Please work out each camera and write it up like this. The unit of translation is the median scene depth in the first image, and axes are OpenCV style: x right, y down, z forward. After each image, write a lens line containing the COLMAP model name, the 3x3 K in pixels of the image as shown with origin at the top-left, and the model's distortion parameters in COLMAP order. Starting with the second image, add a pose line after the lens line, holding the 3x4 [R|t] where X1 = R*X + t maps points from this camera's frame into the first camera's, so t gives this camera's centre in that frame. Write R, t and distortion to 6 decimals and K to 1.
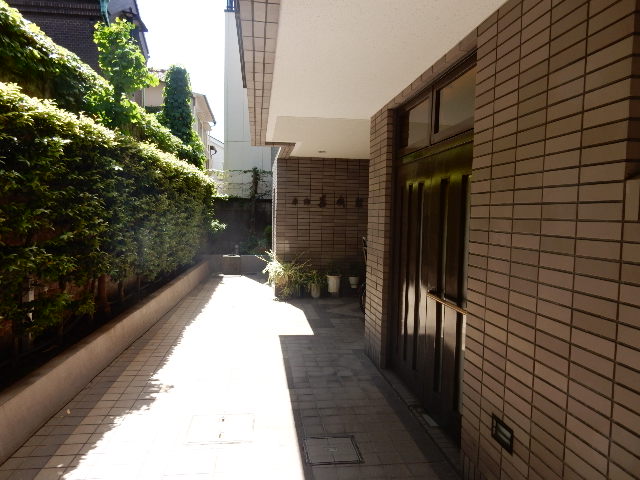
lens RADIAL K [[472.6, 0, 320.0], [0, 472.6, 240.0], [0, 0, 1]] dist [0.000640, 0.000192]
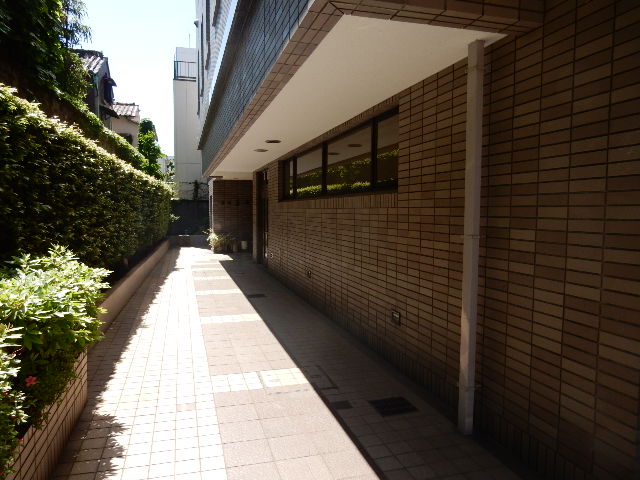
lens RADIAL K [[472.6, 0, 320.0], [0, 472.6, 240.0], [0, 0, 1]] dist [0.000640, 0.000192]
pose [[0.988004, -0.023318, 0.152657, 0.037411], [0.022633, 0.999724, 0.006225, 0.064938], [-0.152760, -0.002695, 0.988260, -0.911741]]
